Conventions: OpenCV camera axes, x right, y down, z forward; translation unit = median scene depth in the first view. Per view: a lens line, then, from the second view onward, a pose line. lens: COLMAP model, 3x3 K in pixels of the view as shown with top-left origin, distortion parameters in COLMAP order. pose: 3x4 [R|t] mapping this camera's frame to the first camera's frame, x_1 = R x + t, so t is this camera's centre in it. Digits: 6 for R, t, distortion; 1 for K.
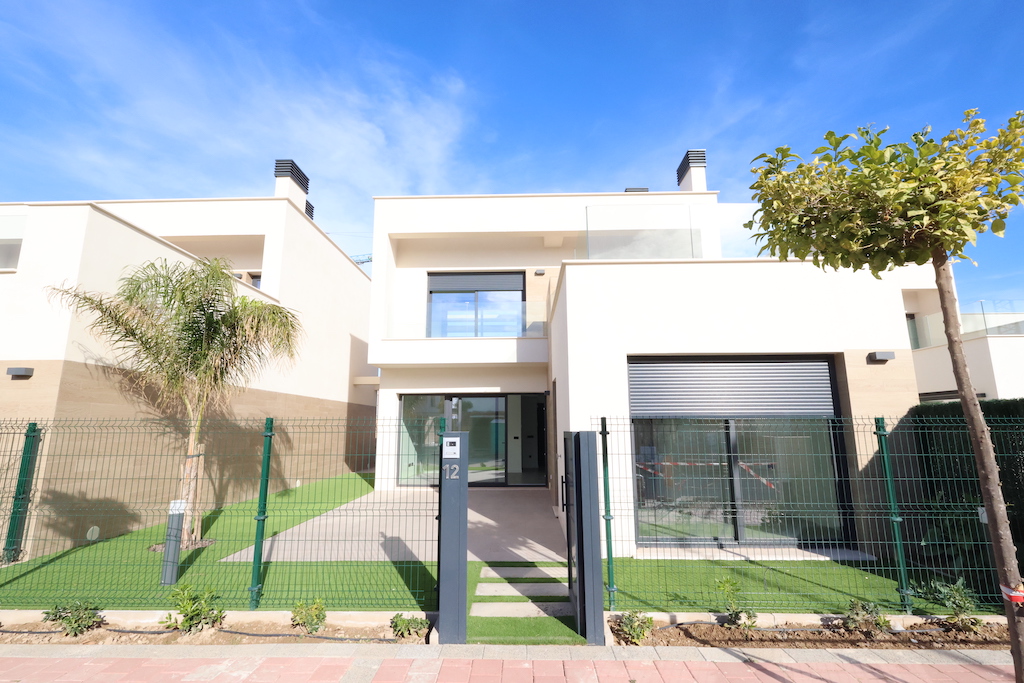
lens RADIAL K [[474.2, 0, 512.0], [0, 474.2, 341.5], [0, 0, 1]] dist [0.001356, -0.000043]
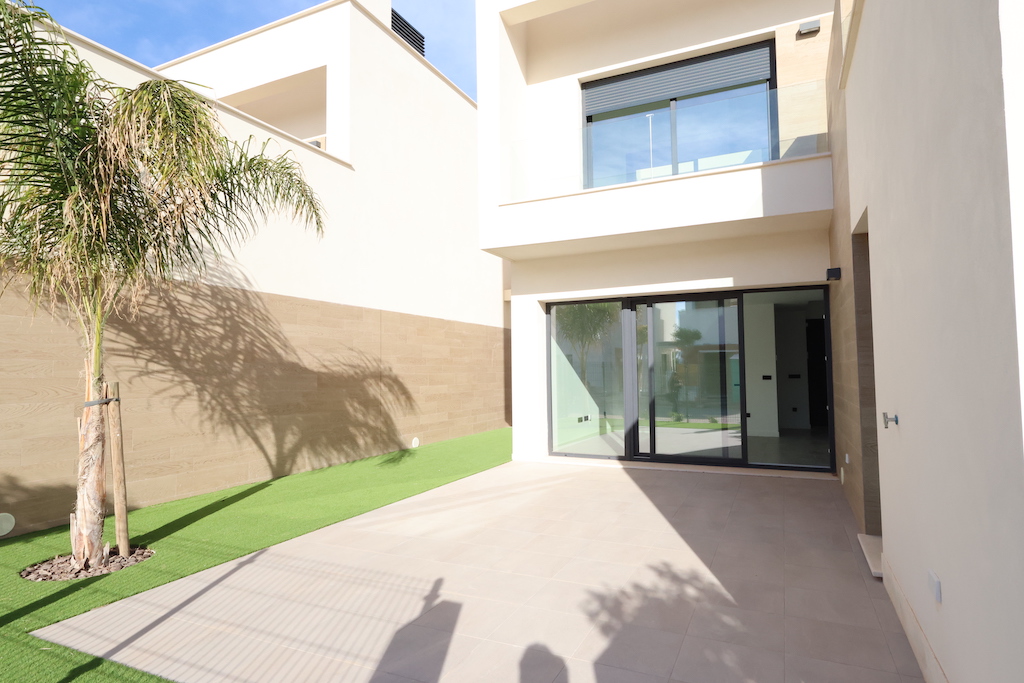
lens RADIAL K [[571.6, 0, 512.0], [0, 571.6, 341.5], [0, 0, 1]] dist [-0.002578, -0.000914]
pose [[0.912996, -0.025808, -0.407152, 0.013452], [0.078727, 0.990384, 0.113762, 0.076702], [0.400301, -0.135918, 0.906248, 0.345425]]
